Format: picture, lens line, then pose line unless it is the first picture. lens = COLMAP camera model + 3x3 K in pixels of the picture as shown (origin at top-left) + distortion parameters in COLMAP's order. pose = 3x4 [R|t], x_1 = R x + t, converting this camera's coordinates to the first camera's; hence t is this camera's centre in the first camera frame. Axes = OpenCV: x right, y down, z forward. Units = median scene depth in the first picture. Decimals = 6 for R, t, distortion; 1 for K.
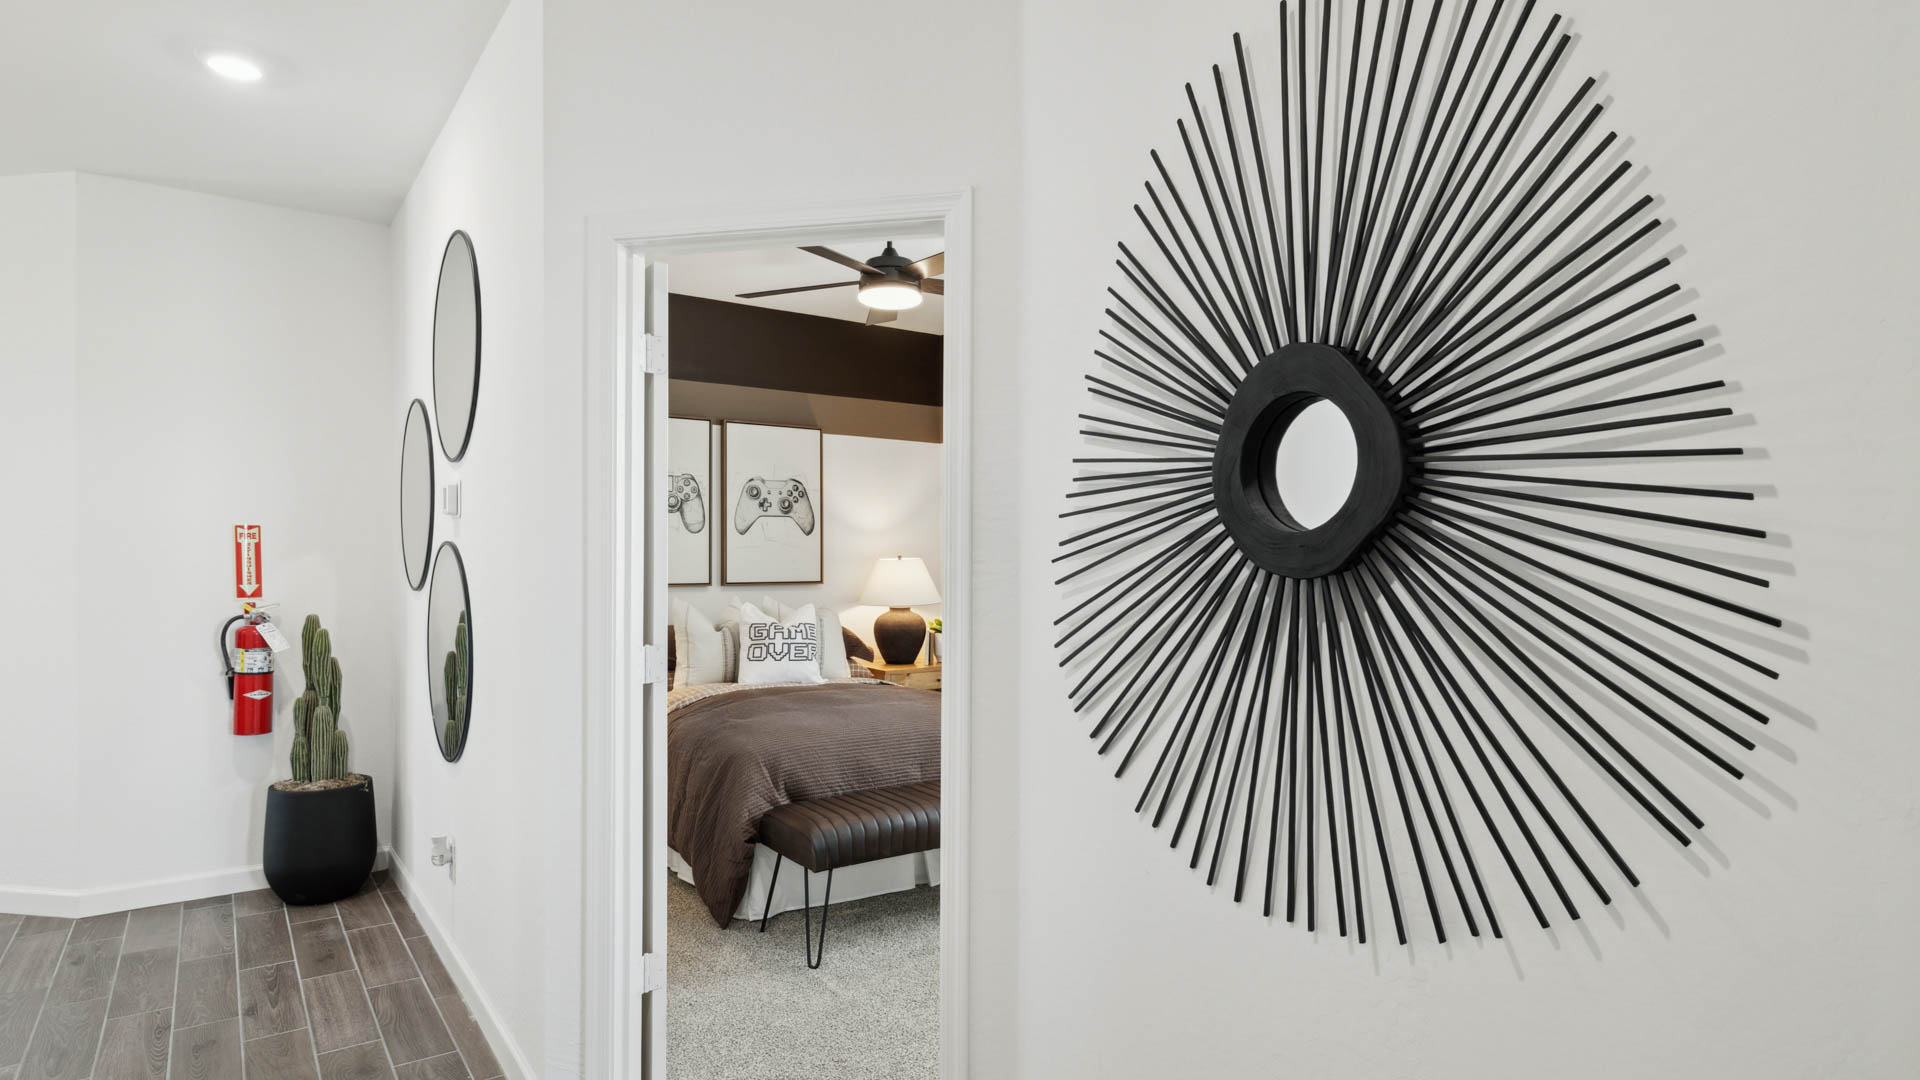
lens RADIAL K [[1142.5, 0, 960.0], [0, 1142.5, 540.0], [0, 0, 1]] dist [0.000502, 0.000010]
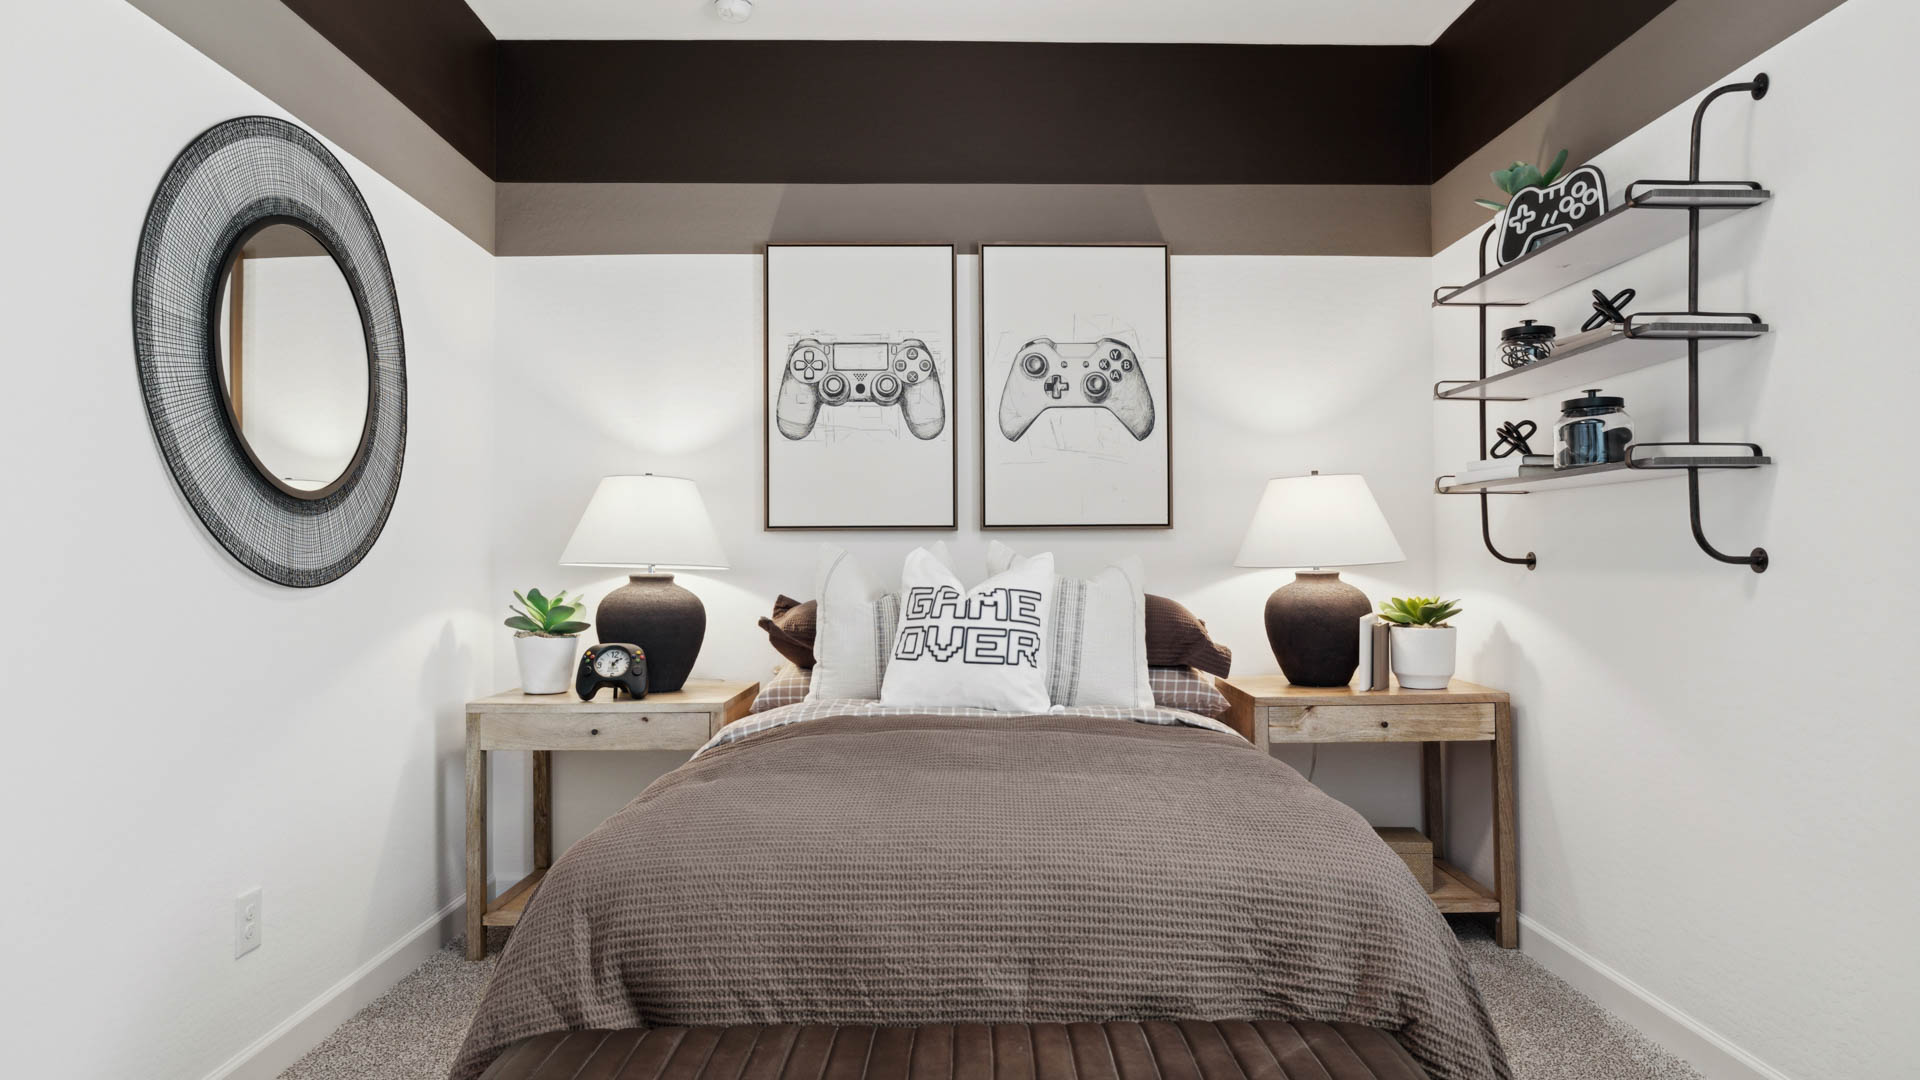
lens RADIAL K [[1150.5, 0, 960.0], [0, 1150.5, 540.0], [0, 0, 1]] dist [-0.003453, -0.000091]
pose [[0.813348, -0.014240, -0.581603, 0.121141], [0.009256, 0.999891, -0.011538, 0.051636], [0.581703, 0.004001, 0.813391, 0.526515]]
